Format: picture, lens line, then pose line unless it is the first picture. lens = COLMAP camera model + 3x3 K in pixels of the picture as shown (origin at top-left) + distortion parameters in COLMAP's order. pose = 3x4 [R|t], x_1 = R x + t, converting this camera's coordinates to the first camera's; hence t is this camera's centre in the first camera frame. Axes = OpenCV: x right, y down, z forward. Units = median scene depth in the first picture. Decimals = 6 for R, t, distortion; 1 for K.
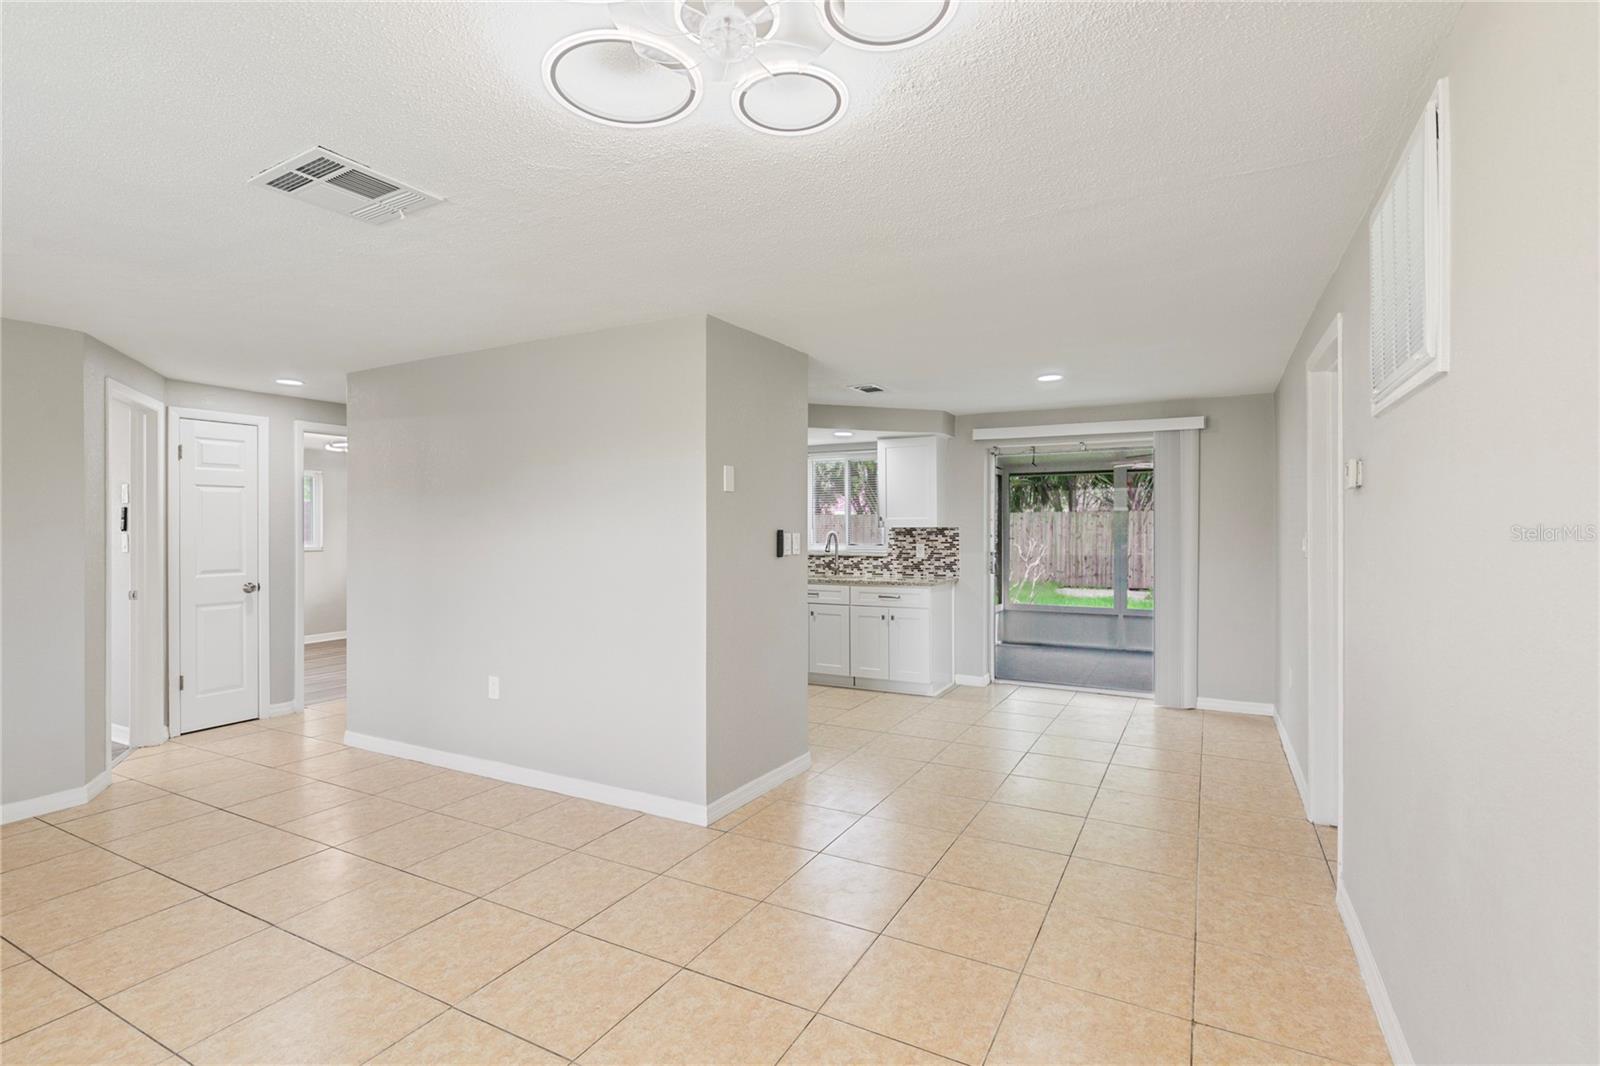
lens RADIAL K [[768.7, 0, 793.3], [0, 768.7, 519.5], [0, 0, 1]] dist [0.001719, -0.000043]
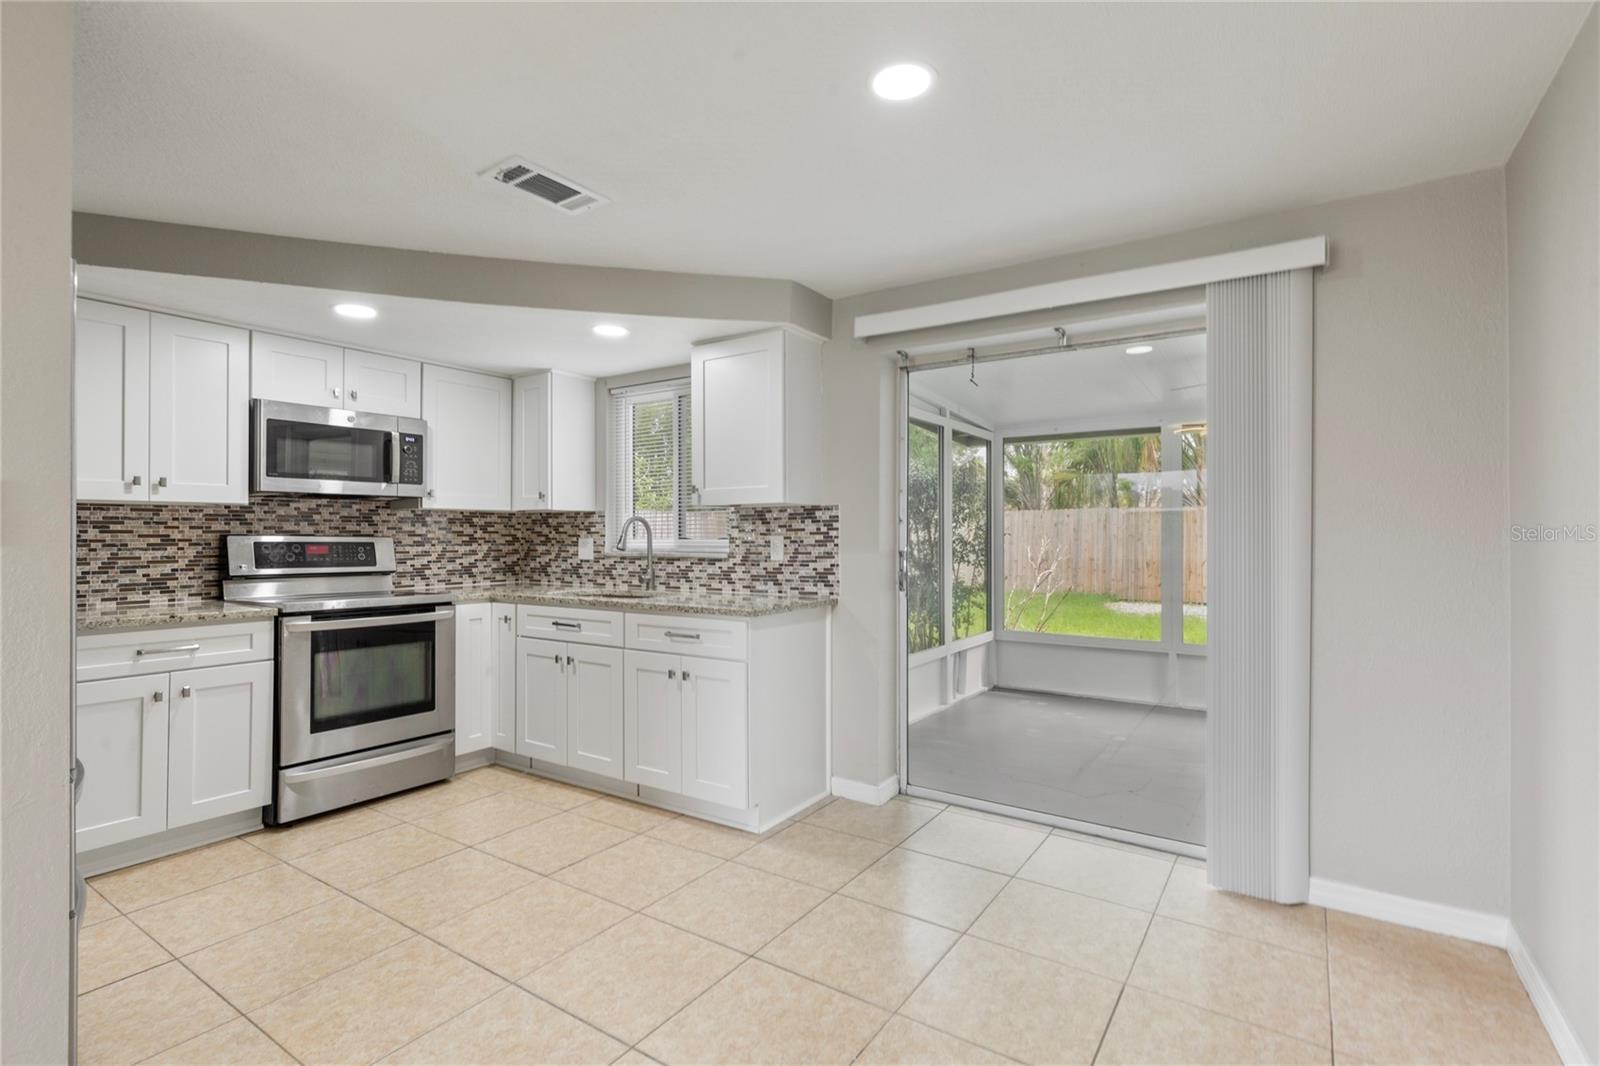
lens RADIAL K [[768.7, 0, 796.8], [0, 768.7, 521.0], [0, 0, 1]] dist [0.001719, -0.000043]
pose [[0.995644, -0.002830, -0.093196, 0.233892], [0.002489, 0.999990, -0.003775, 0.023413], [0.093206, 0.003526, 0.995641, 0.454816]]
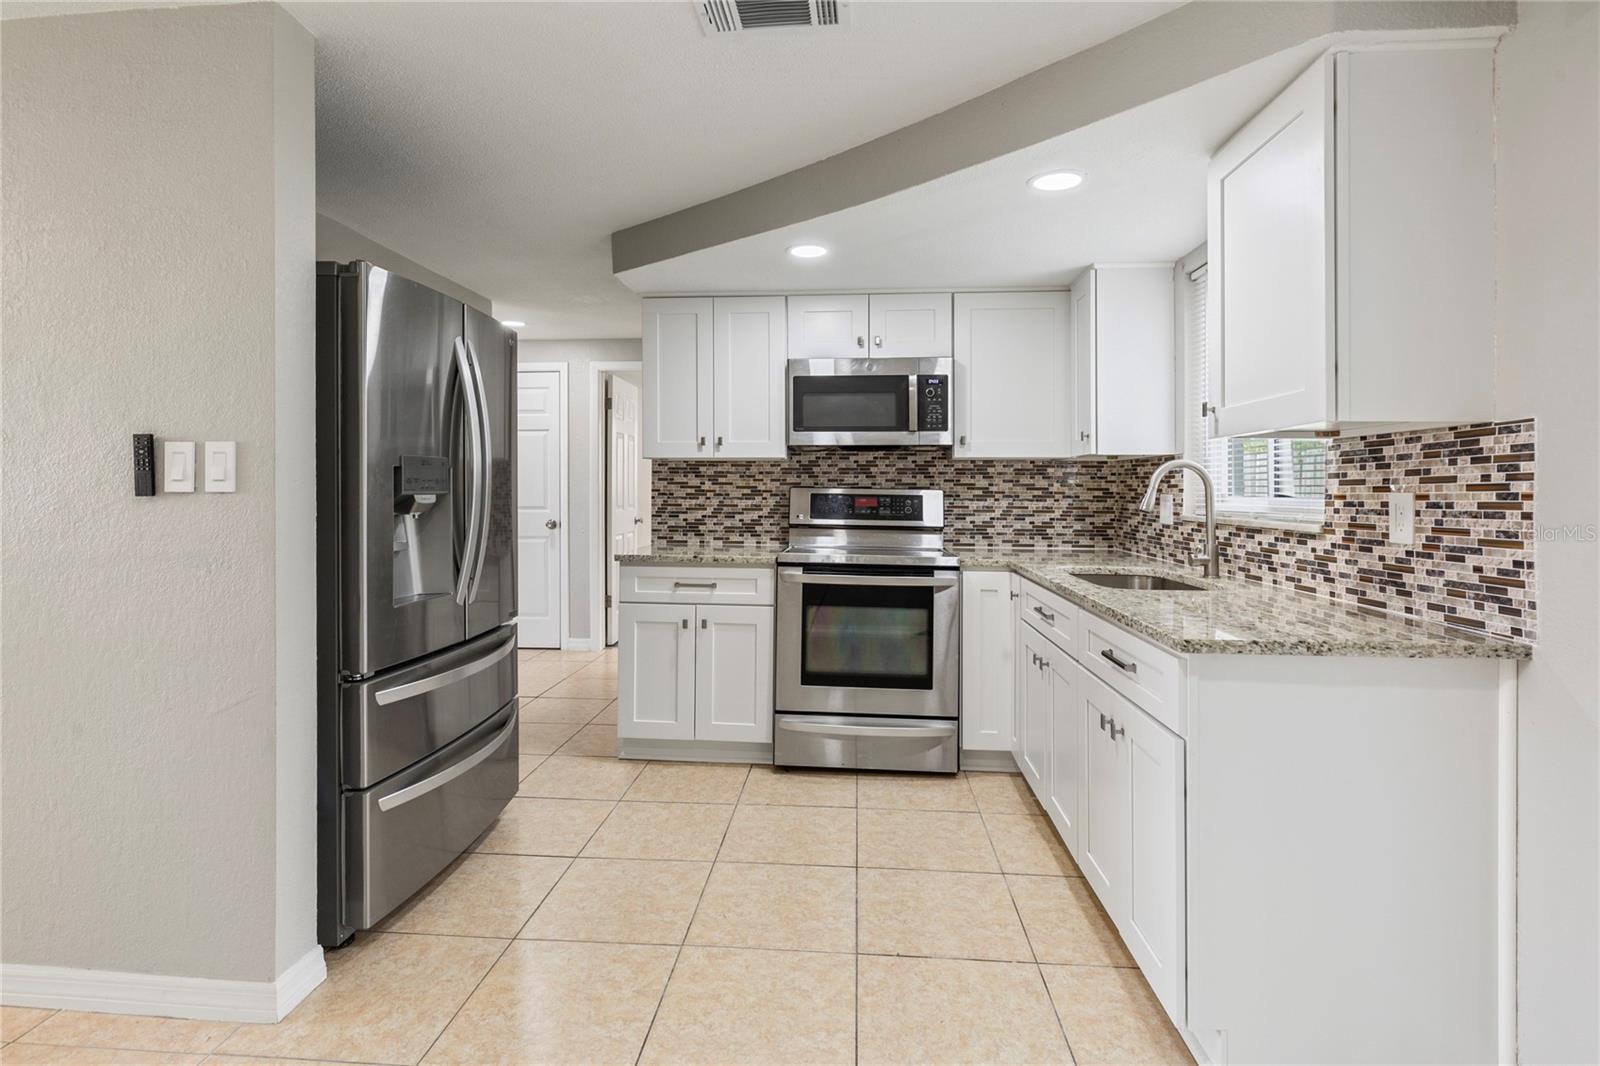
lens RADIAL K [[768.7, 0, 796.0], [0, 768.7, 481.7], [0, 0, 1]] dist [0.001719, -0.000043]
pose [[0.411673, -0.004996, -0.911318, 0.326332], [0.006667, 0.999975, -0.002471, 0.027496], [0.911307, -0.005058, 0.411696, 0.706780]]
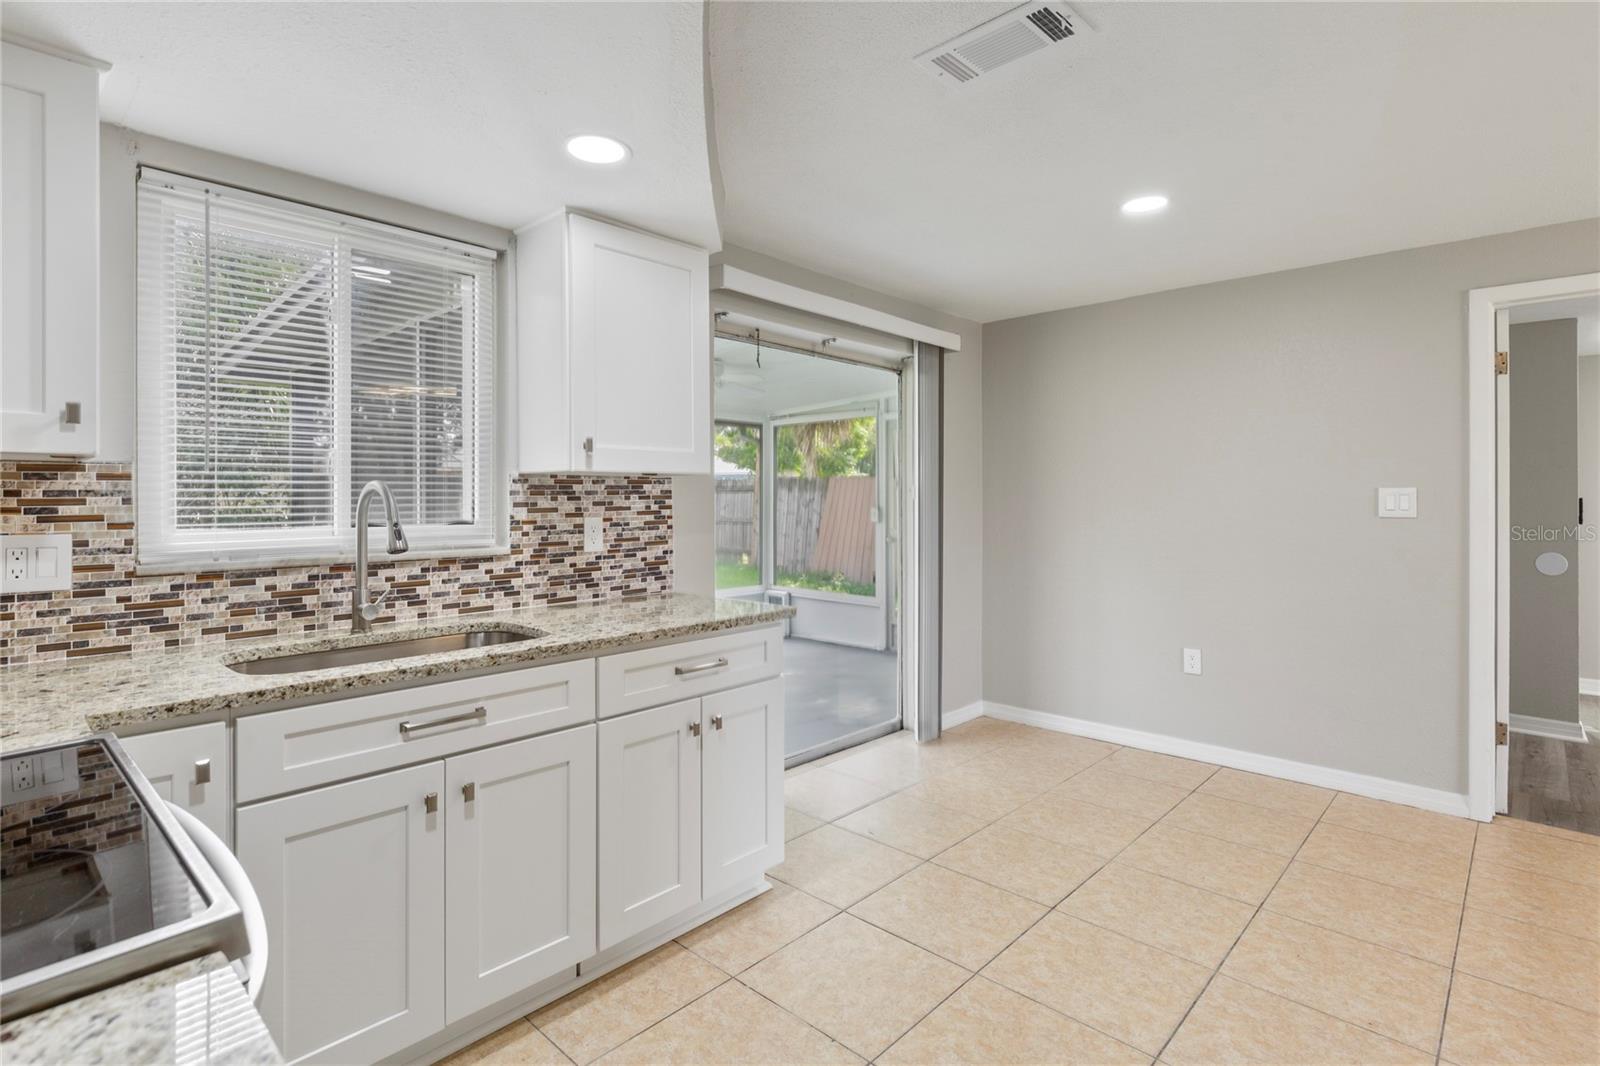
lens RADIAL K [[768.7, 0, 773.6], [0, 768.7, 503.4], [0, 0, 1]] dist [0.001719, -0.000043]
pose [[0.270832, -0.005017, 0.962614, -0.190459], [-0.011767, 0.999894, 0.008521, 0.020537], [-0.962555, -0.013635, 0.270744, 0.815071]]
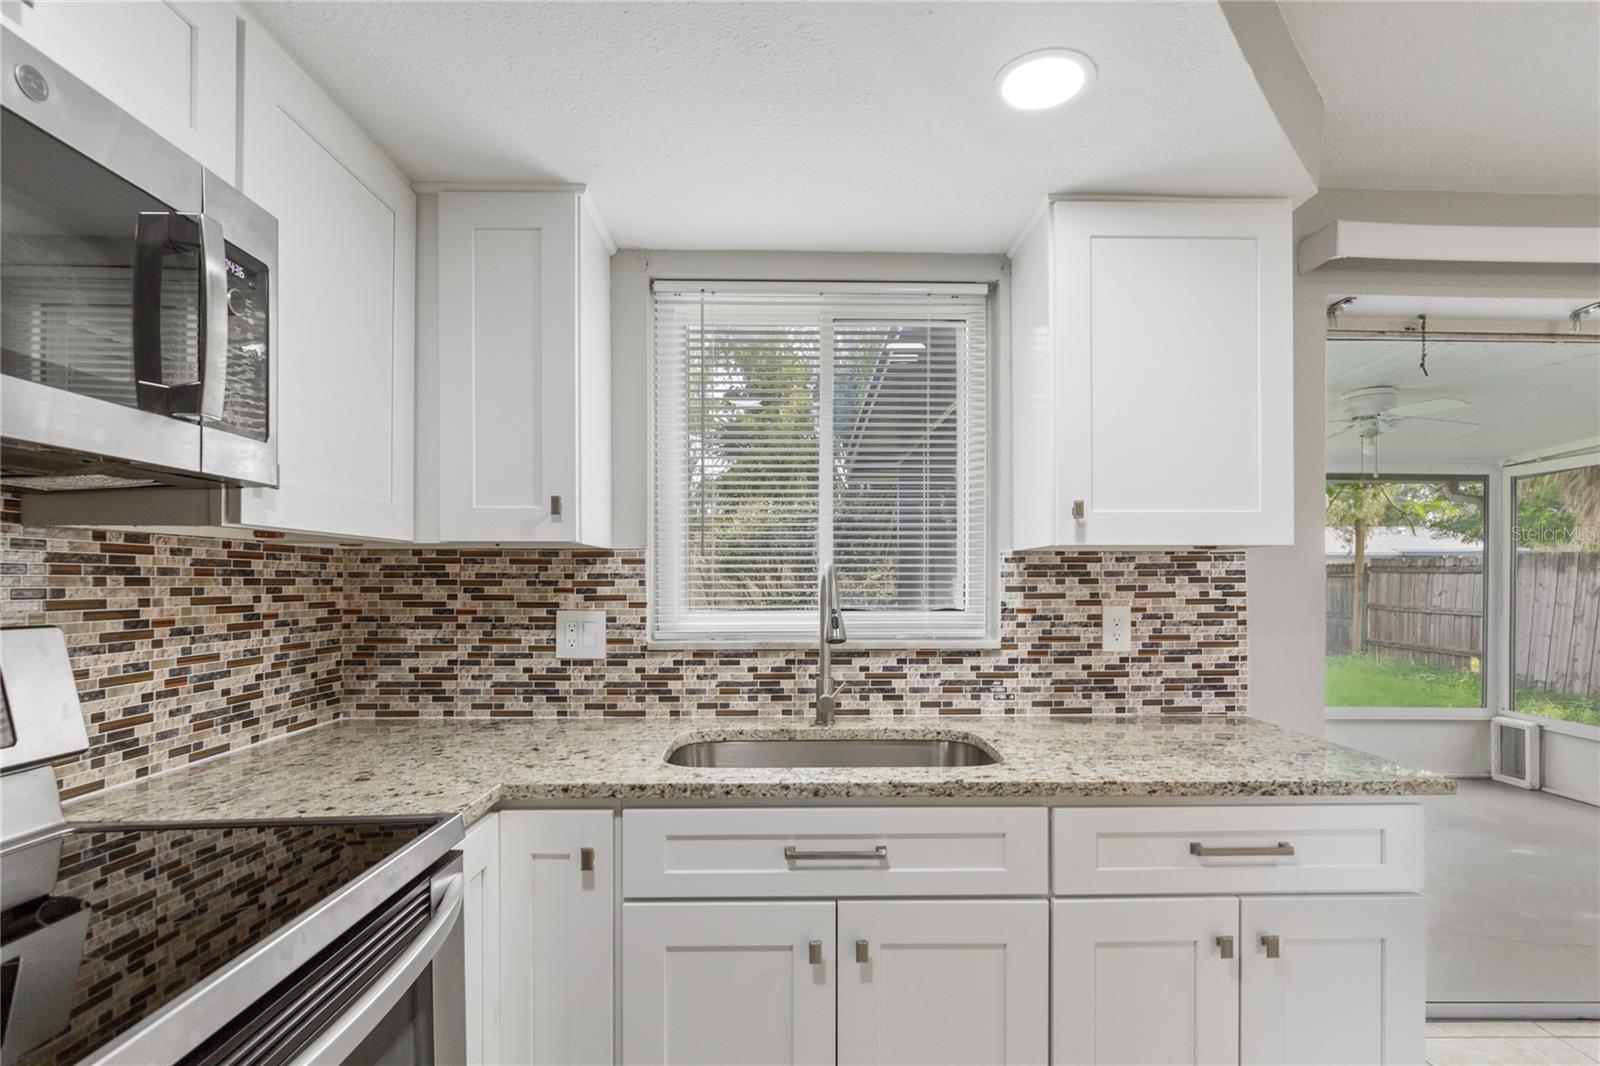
lens RADIAL K [[768.7, 0, 794.0], [0, 768.7, 580.3], [0, 0, 1]] dist [0.001719, -0.000043]
pose [[0.864363, 0.002793, 0.502860, -0.093640], [-0.008724, 0.999917, 0.009441, 0.020267], [-0.502792, -0.012547, 0.864316, 0.815635]]
